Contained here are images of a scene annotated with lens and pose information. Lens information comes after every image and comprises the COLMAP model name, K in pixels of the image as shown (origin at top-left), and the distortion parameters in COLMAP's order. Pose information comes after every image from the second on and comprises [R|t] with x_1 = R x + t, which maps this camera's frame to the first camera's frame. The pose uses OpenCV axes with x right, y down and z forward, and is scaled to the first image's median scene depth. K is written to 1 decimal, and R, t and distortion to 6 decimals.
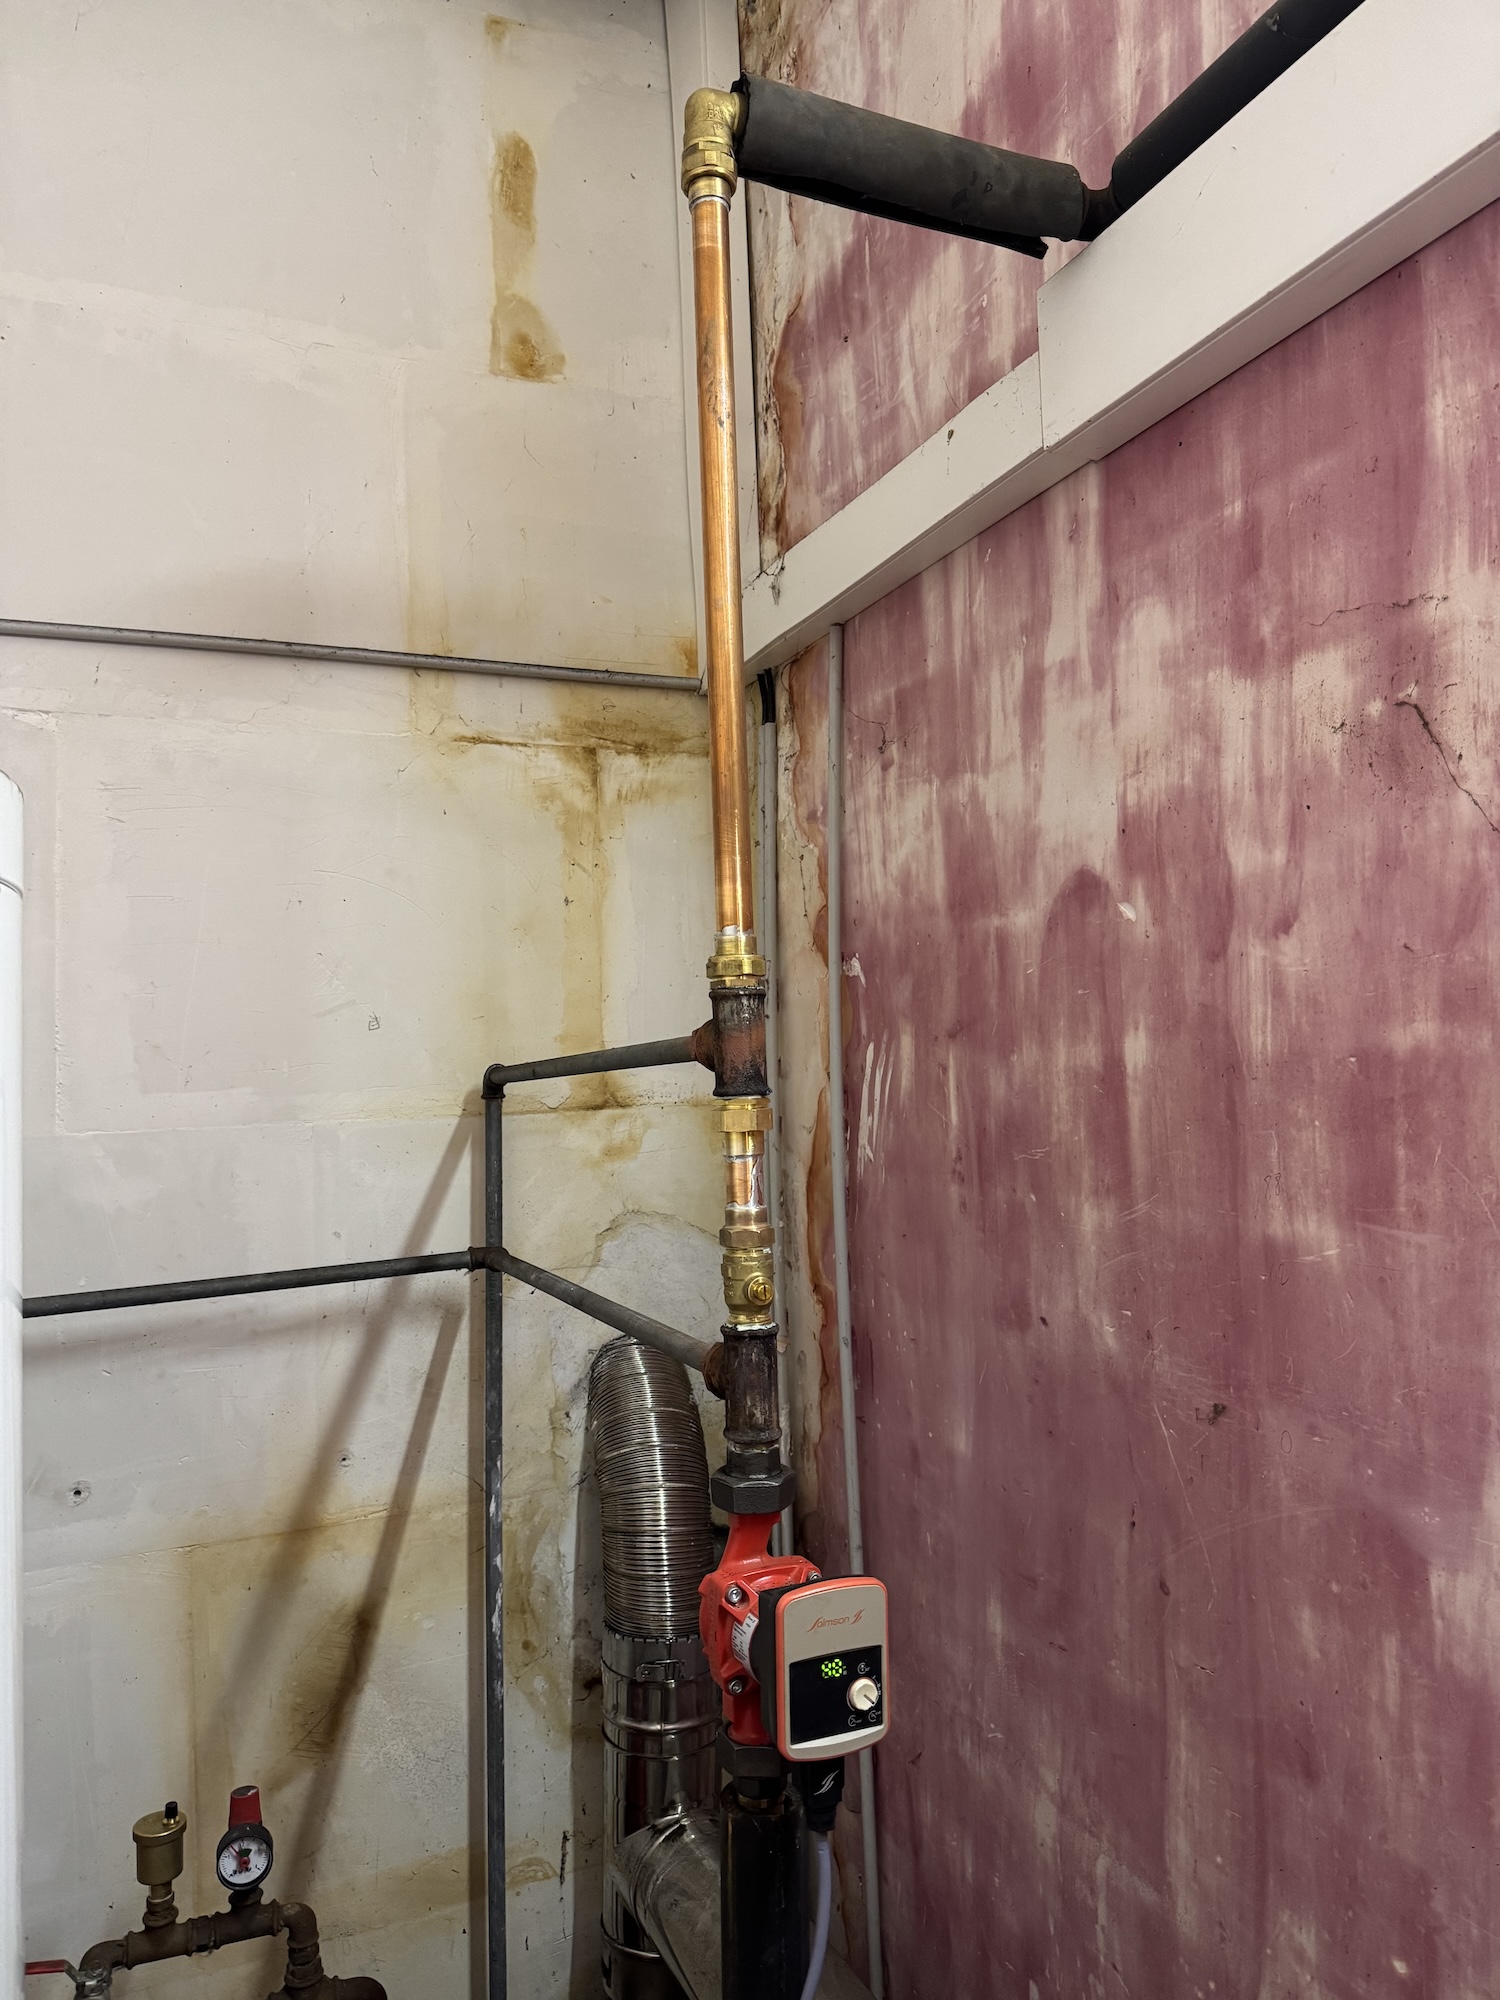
lens RADIAL K [[1388.8, 0, 732.2], [0, 1388.8, 1004.5], [0, 0, 1]] dist [-0.007326, -0.001789]
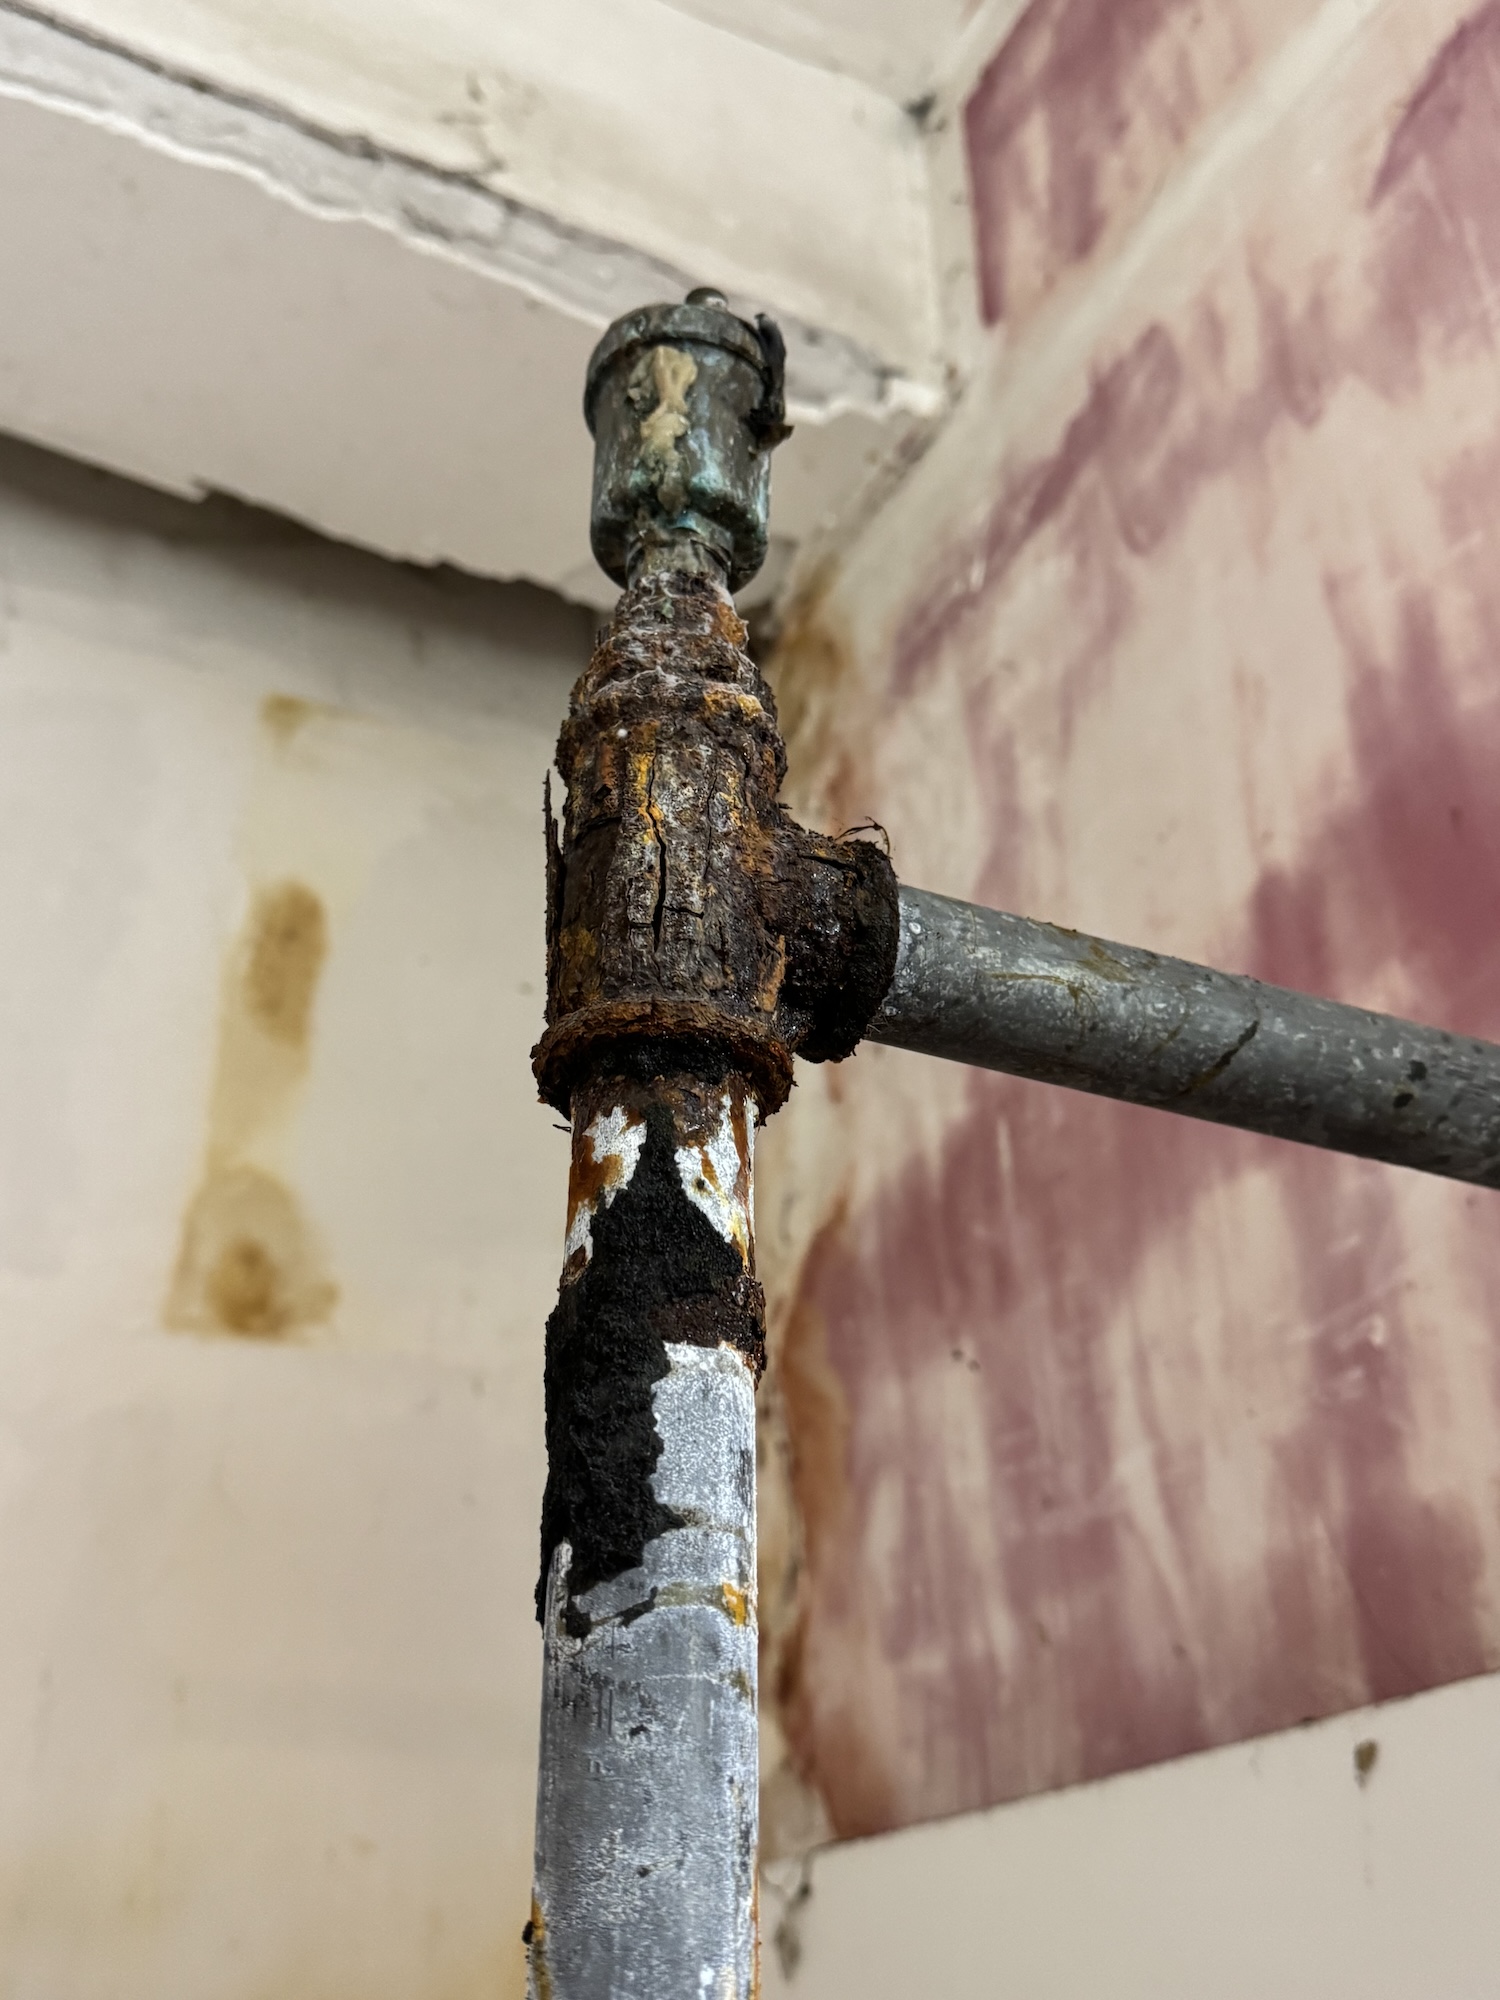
lens RADIAL K [[1922.7, 0, 751.4], [0, 1922.7, 1000.5], [0, 0, 1]] dist [0.010648, 0.000000]
pose [[0.998716, 0.042891, 0.026942, -0.002947], [-0.024780, 0.877666, -0.478631, -0.280970], [-0.044174, 0.477349, 0.877603, 0.429958]]
